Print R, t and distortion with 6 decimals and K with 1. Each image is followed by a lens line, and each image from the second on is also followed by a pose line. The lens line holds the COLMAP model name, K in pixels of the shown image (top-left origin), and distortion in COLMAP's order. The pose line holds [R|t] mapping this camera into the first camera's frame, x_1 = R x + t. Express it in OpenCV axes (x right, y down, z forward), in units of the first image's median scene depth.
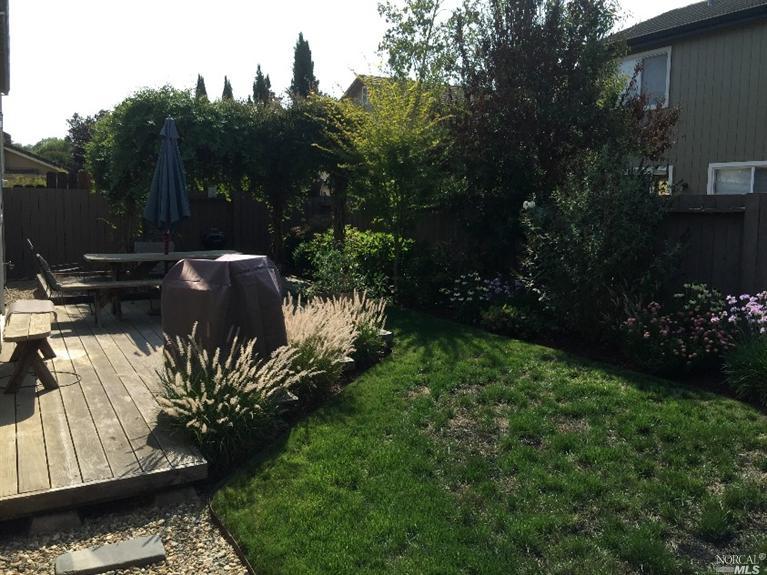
lens RADIAL K [[657.7, 0, 382.7], [0, 657.7, 286.4], [0, 0, 1]] dist [-0.010497, -0.005563]
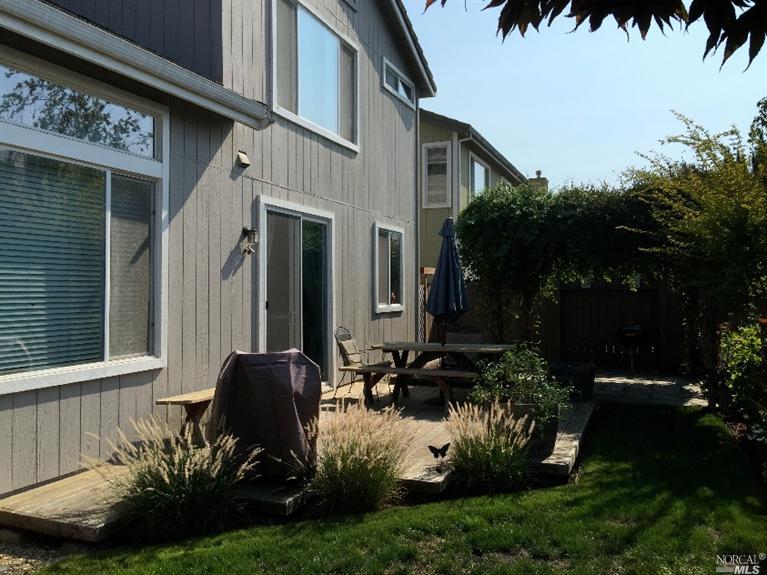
lens RADIAL K [[657.7, 0, 382.9], [0, 657.7, 287.1], [0, 0, 1]] dist [-0.010497, -0.005563]
pose [[0.632831, -0.010818, -0.774214, 0.868913], [-0.092054, 0.991760, -0.089101, -0.086752], [0.768798, 0.127656, 0.626621, 0.564727]]
